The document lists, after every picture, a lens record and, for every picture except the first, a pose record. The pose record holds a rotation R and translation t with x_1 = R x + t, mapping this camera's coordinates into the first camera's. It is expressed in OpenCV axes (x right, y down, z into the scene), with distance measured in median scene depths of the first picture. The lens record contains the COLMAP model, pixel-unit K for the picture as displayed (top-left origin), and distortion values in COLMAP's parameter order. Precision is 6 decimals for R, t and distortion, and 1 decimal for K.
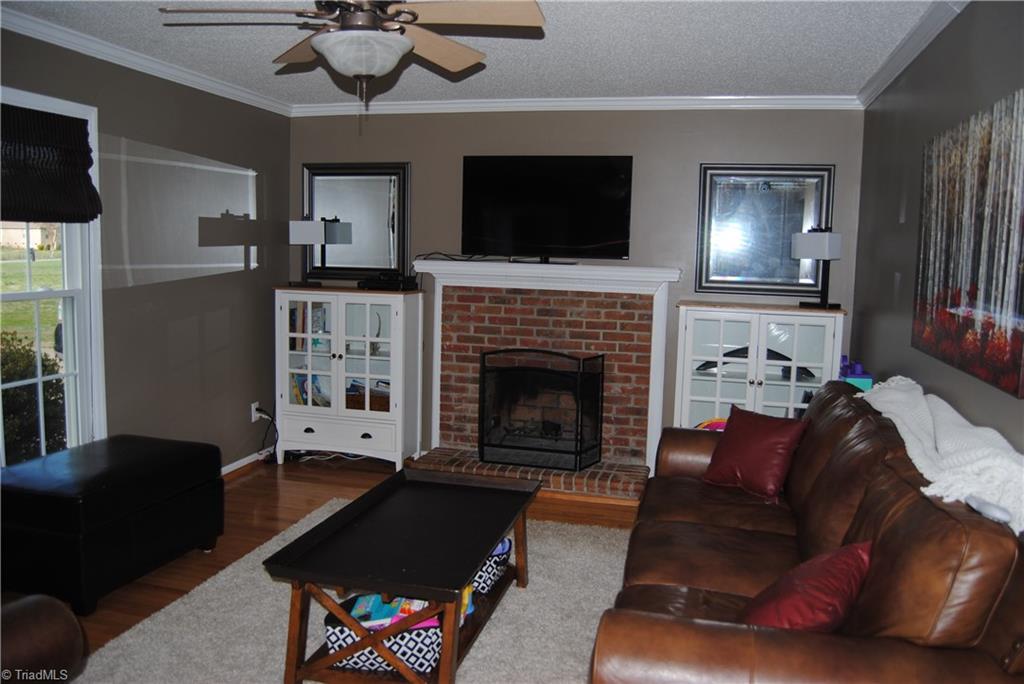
lens RADIAL K [[808.2, 0, 518.5], [0, 808.2, 344.9], [0, 0, 1]] dist [-0.079864, 0.008874]
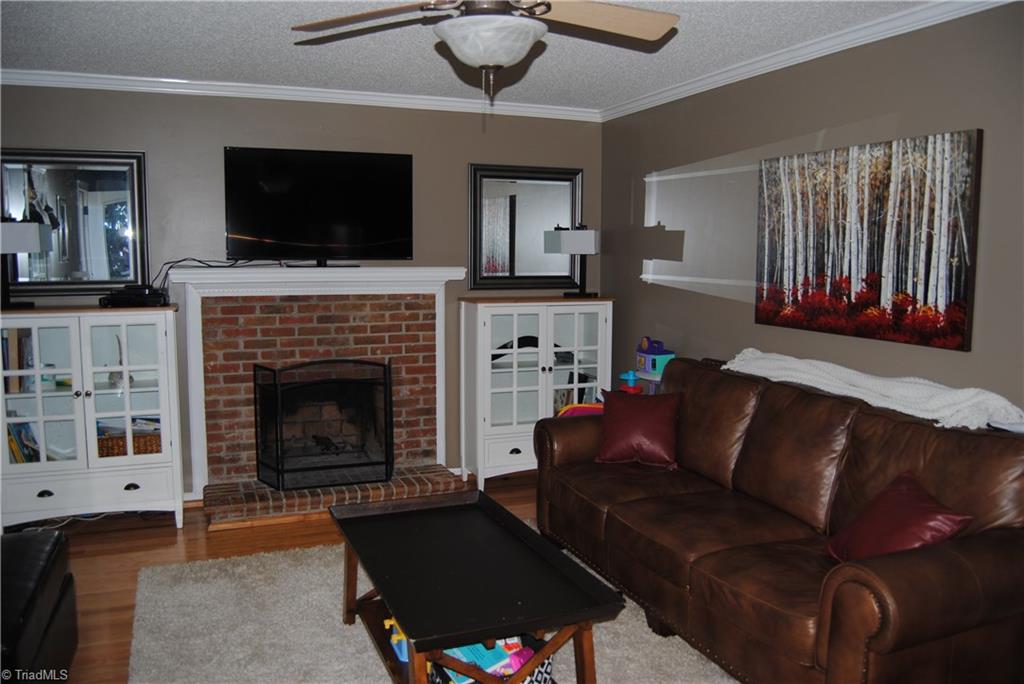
lens RADIAL K [[808.2, 0, 517.6], [0, 808.2, 339.8], [0, 0, 1]] dist [-0.079864, 0.008874]
pose [[0.804604, -0.087086, 0.587391, -0.338987], [0.084916, 0.995895, 0.031333, -0.027359], [-0.587709, 0.024668, 0.808696, 0.123020]]
